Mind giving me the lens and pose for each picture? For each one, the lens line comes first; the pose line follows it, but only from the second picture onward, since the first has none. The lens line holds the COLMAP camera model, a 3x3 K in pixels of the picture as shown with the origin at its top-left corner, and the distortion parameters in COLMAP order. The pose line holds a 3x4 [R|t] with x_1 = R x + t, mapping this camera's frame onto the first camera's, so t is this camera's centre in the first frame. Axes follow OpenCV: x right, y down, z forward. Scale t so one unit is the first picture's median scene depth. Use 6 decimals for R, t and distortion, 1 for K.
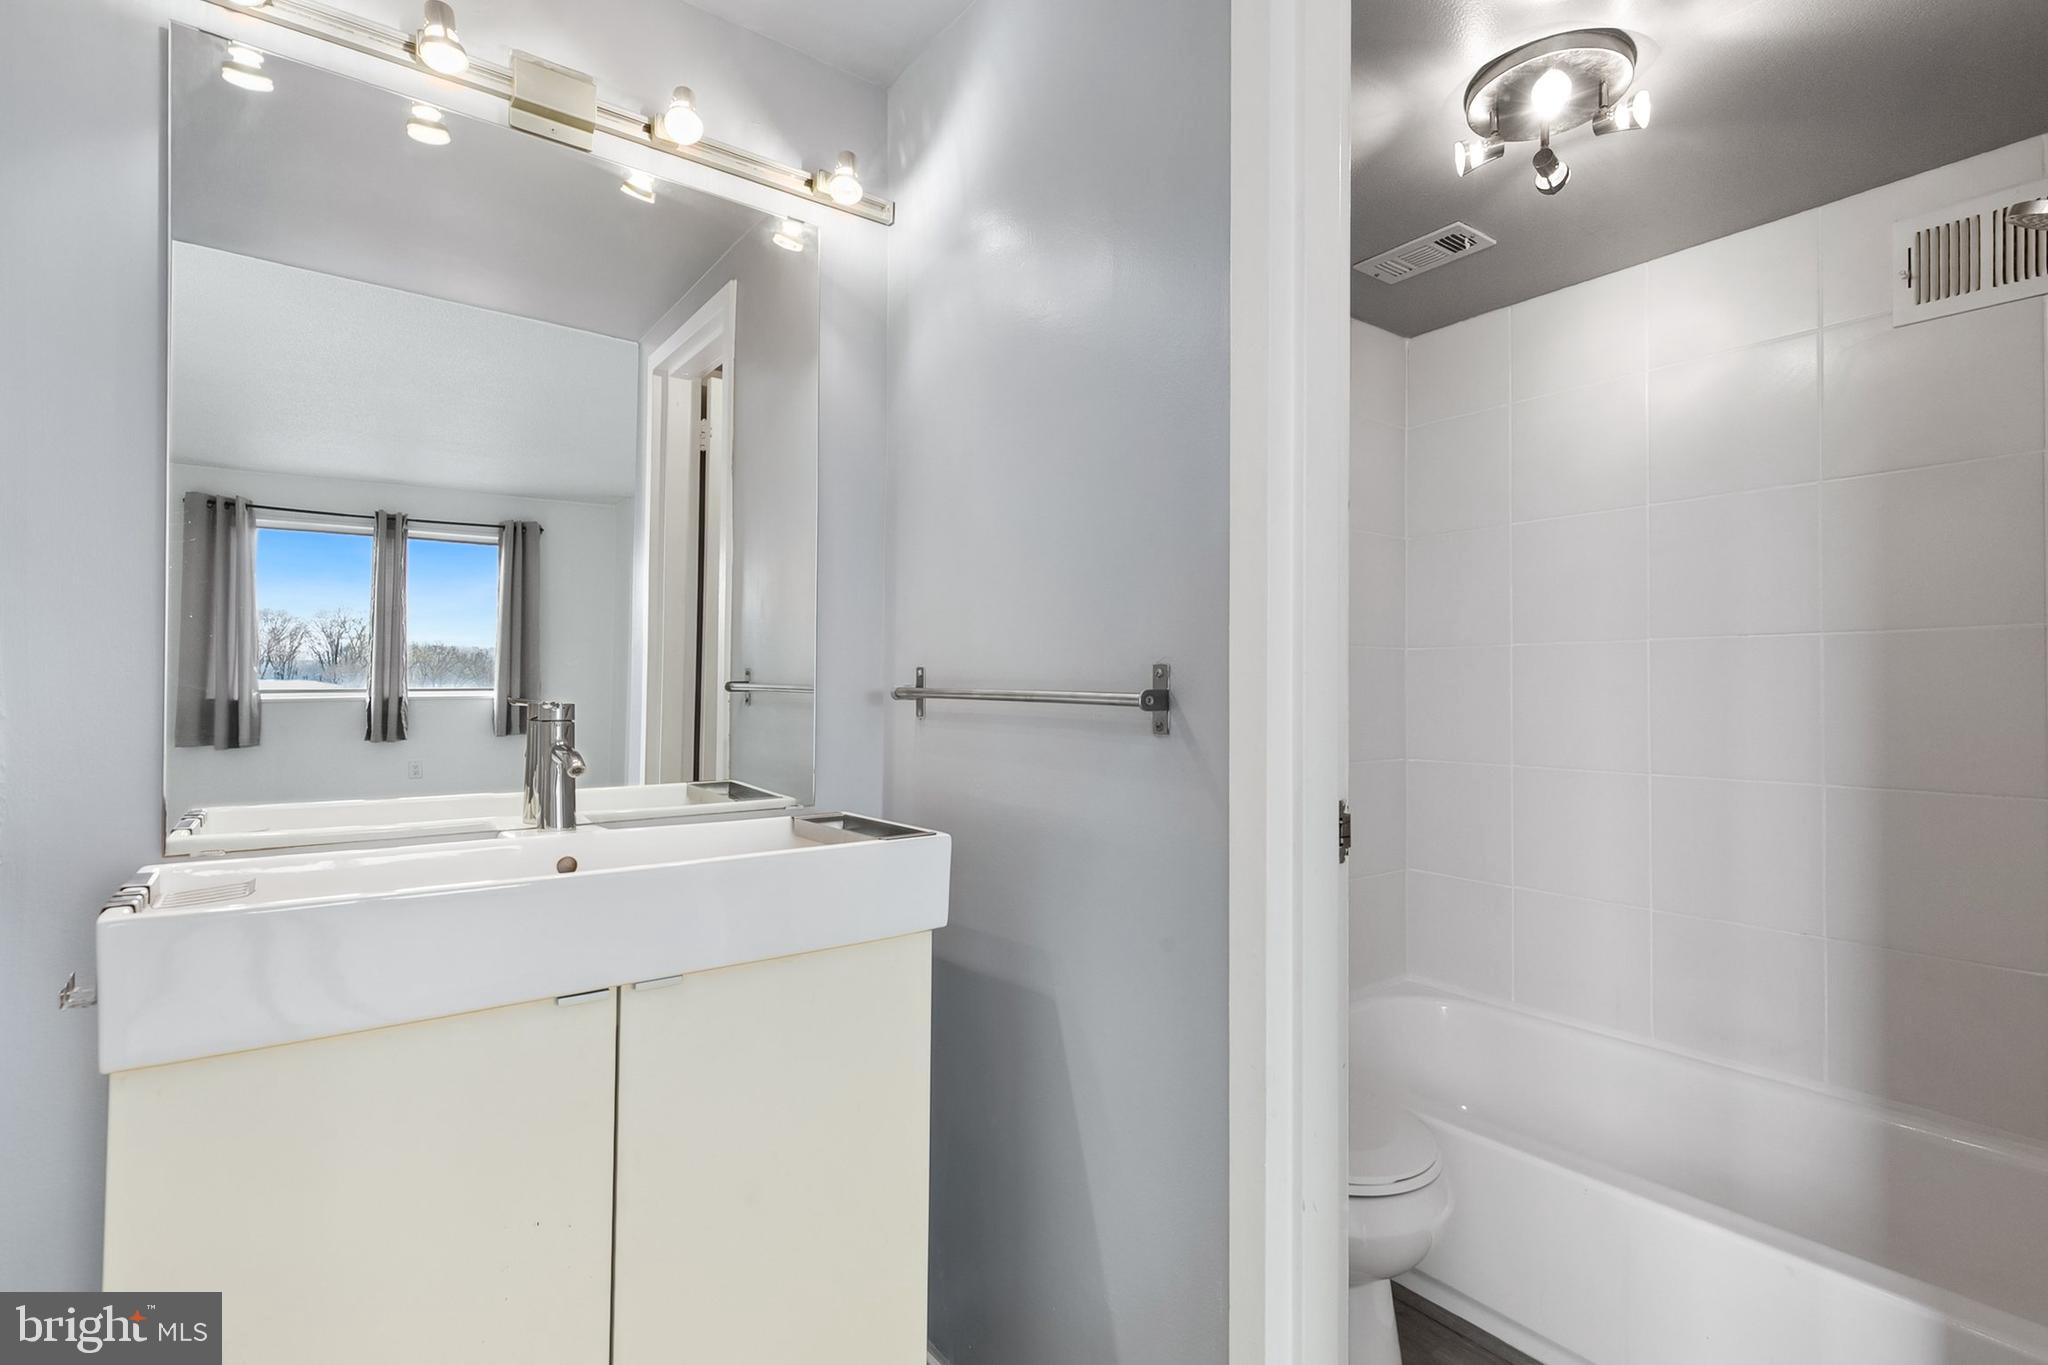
lens RADIAL K [[946.6, 0, 1024.4], [0, 946.6, 683.4], [0, 0, 1]] dist [0.006024, -0.002071]
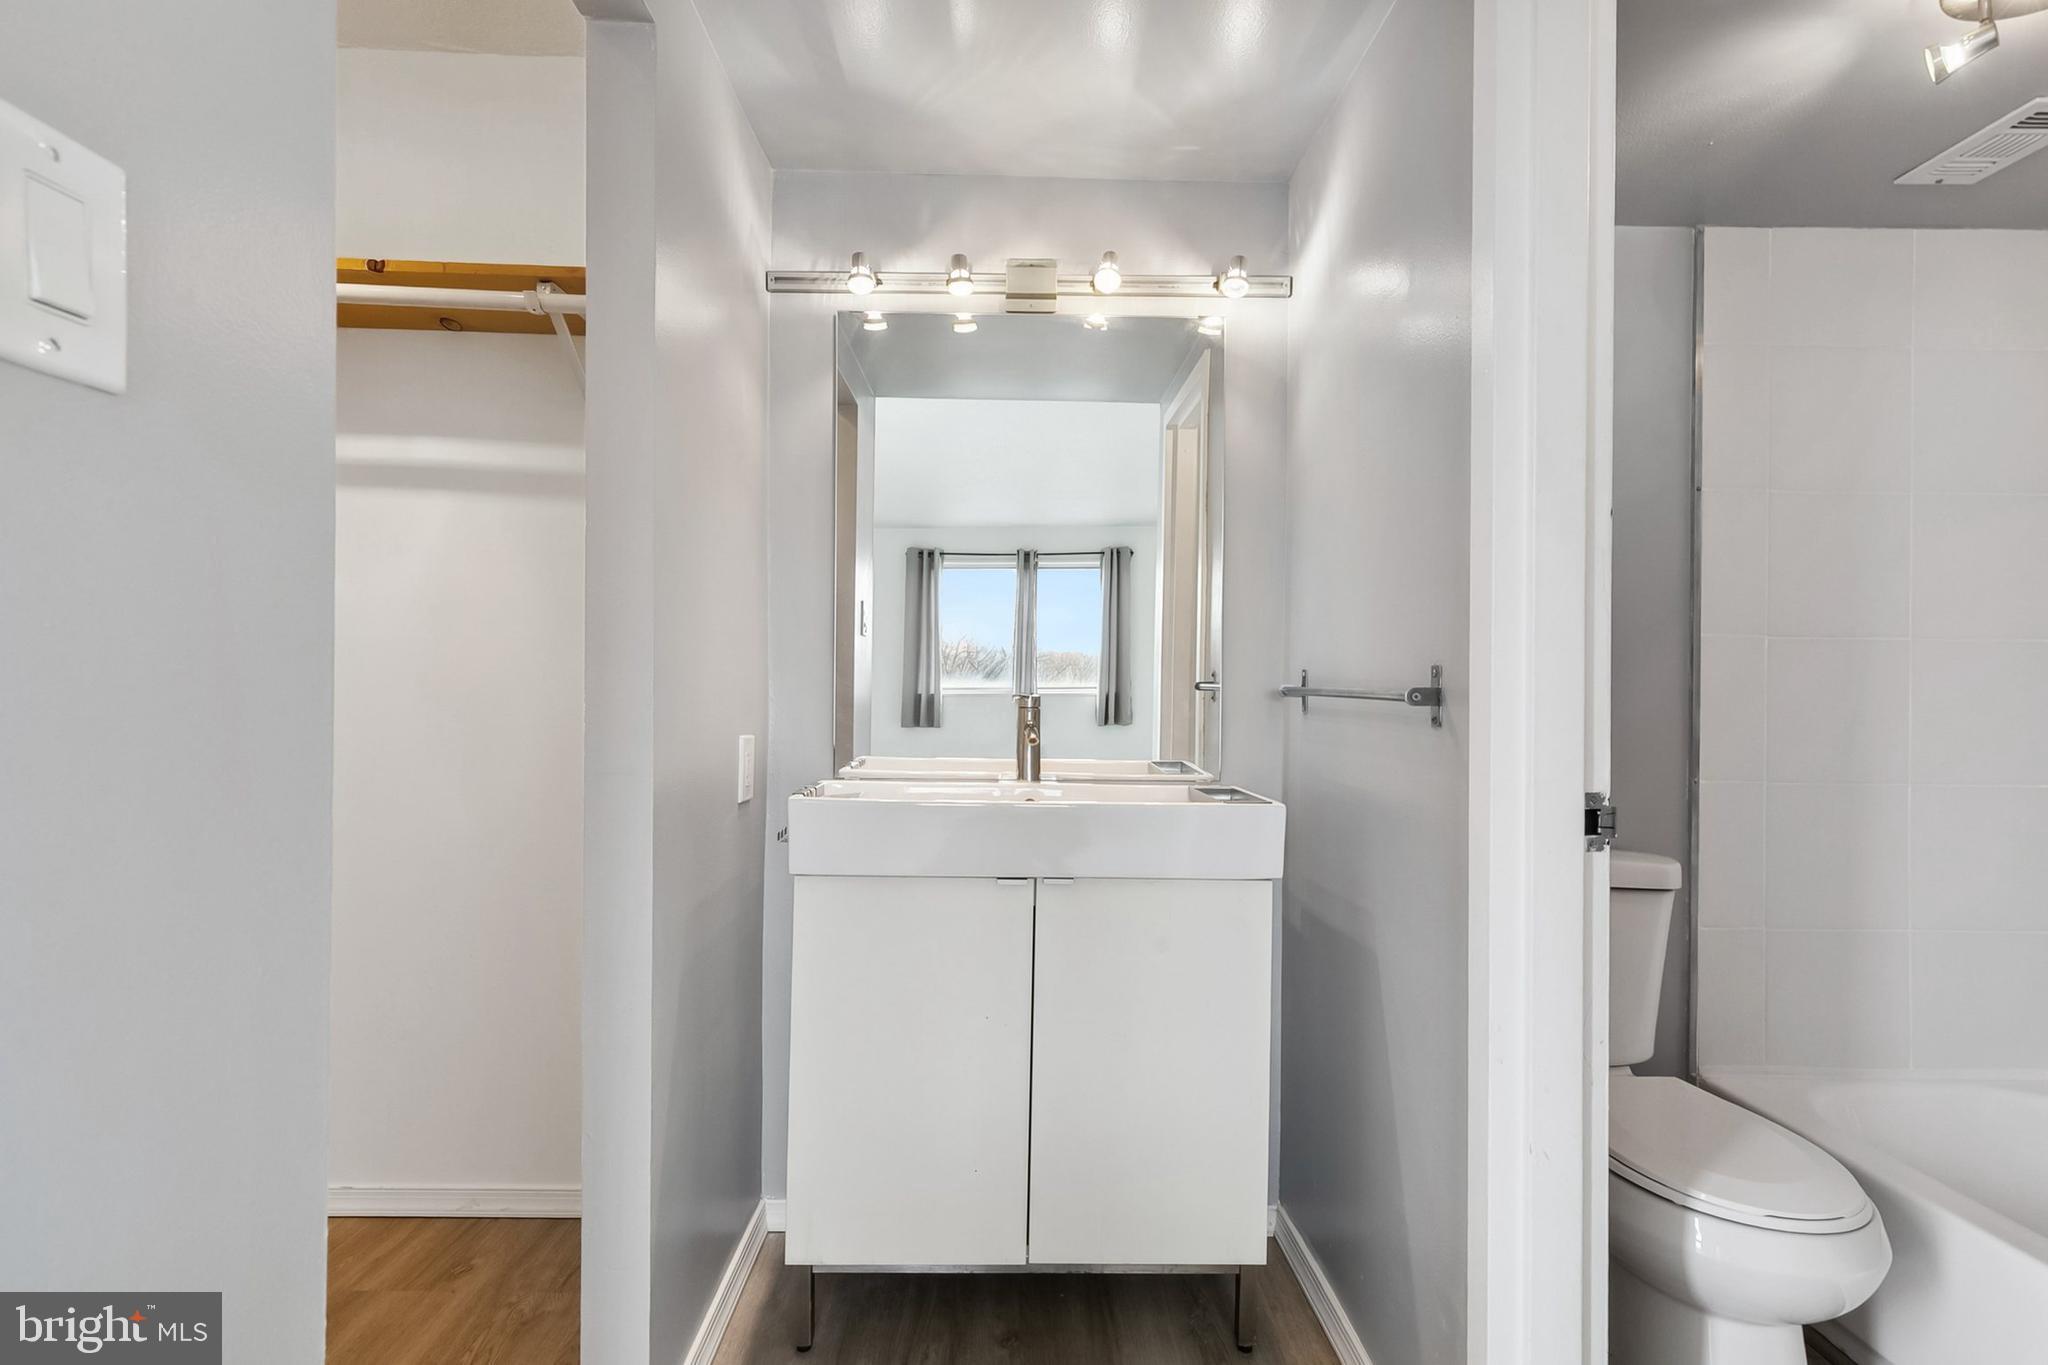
lens RADIAL K [[946.6, 0, 1018.1], [0, 946.6, 695.9], [0, 0, 1]] dist [0.006024, -0.002071]
pose [[0.809535, 0.009582, -0.586994, 0.281403], [-0.001799, 0.999903, 0.013841, 0.000160], [0.587070, -0.010149, 0.809473, -0.163778]]
